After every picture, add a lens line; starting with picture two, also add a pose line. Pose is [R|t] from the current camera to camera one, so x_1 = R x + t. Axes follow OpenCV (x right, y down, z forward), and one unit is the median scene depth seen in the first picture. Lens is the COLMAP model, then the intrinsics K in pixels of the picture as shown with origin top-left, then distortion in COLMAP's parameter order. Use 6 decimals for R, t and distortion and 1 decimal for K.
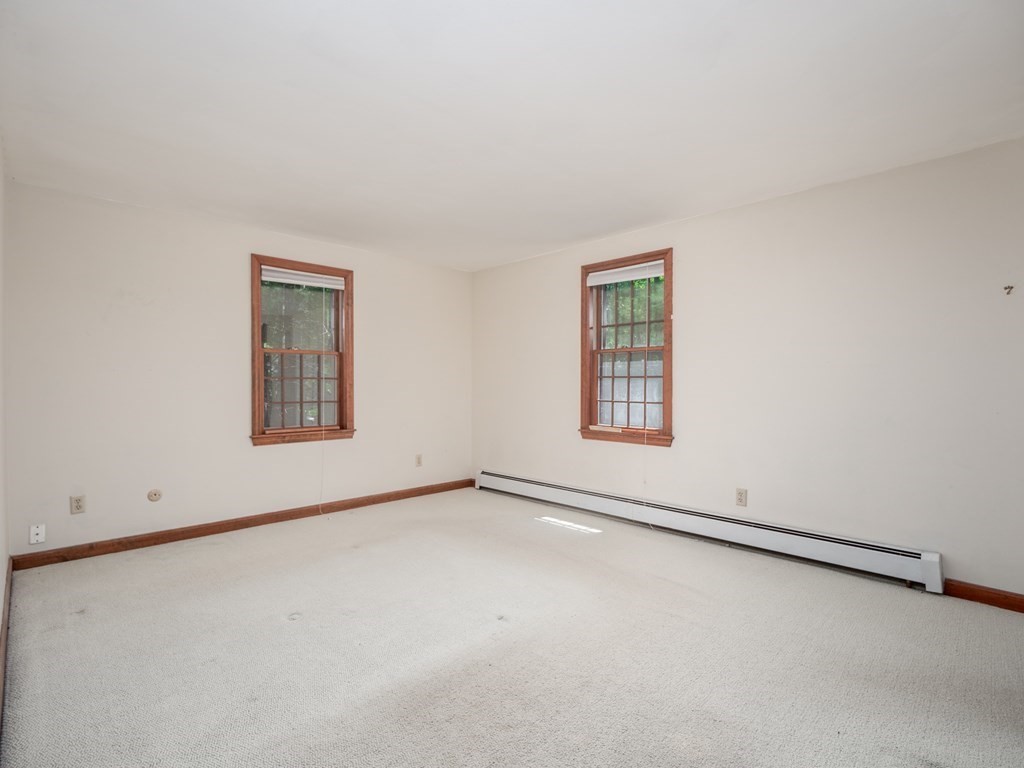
lens RADIAL K [[502.5, 0, 507.7], [0, 502.5, 389.8], [0, 0, 1]] dist [-0.001669, -0.001526]
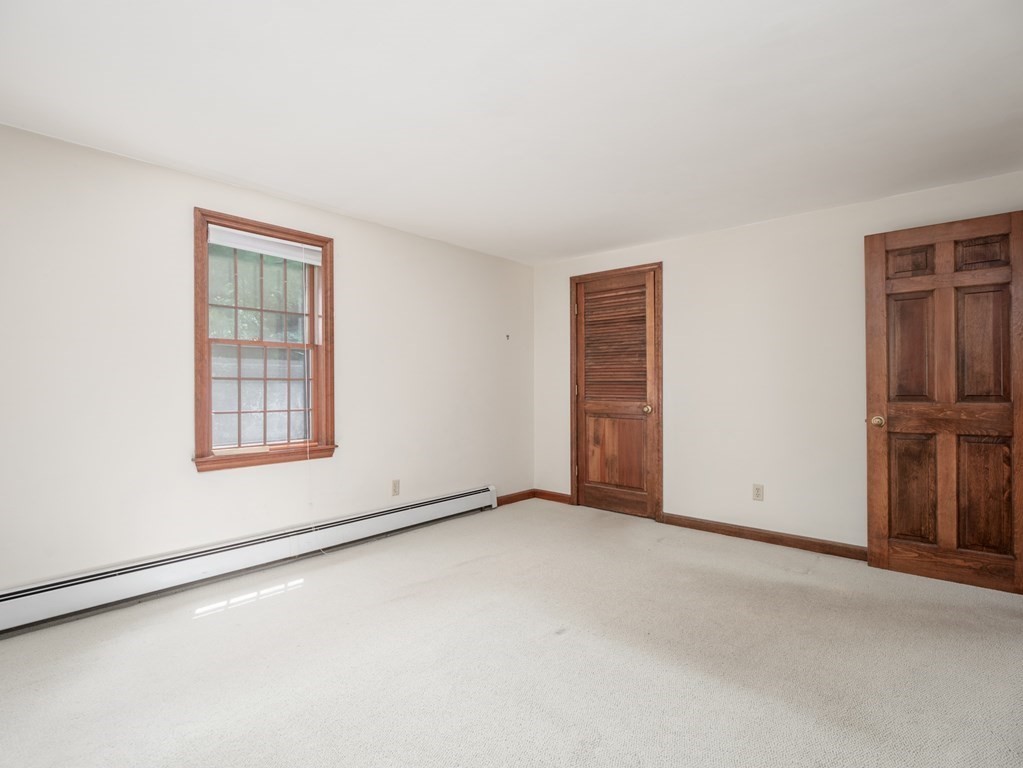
lens RADIAL K [[508.0, 0, 514.4], [0, 508.0, 389.3], [0, 0, 1]] dist [-0.004090, -0.001476]
pose [[-0.069291, -0.007495, 0.997568, -0.578750], [0.019946, 0.999761, 0.008897, -0.009087], [-0.997397, 0.020514, -0.069125, 0.686685]]
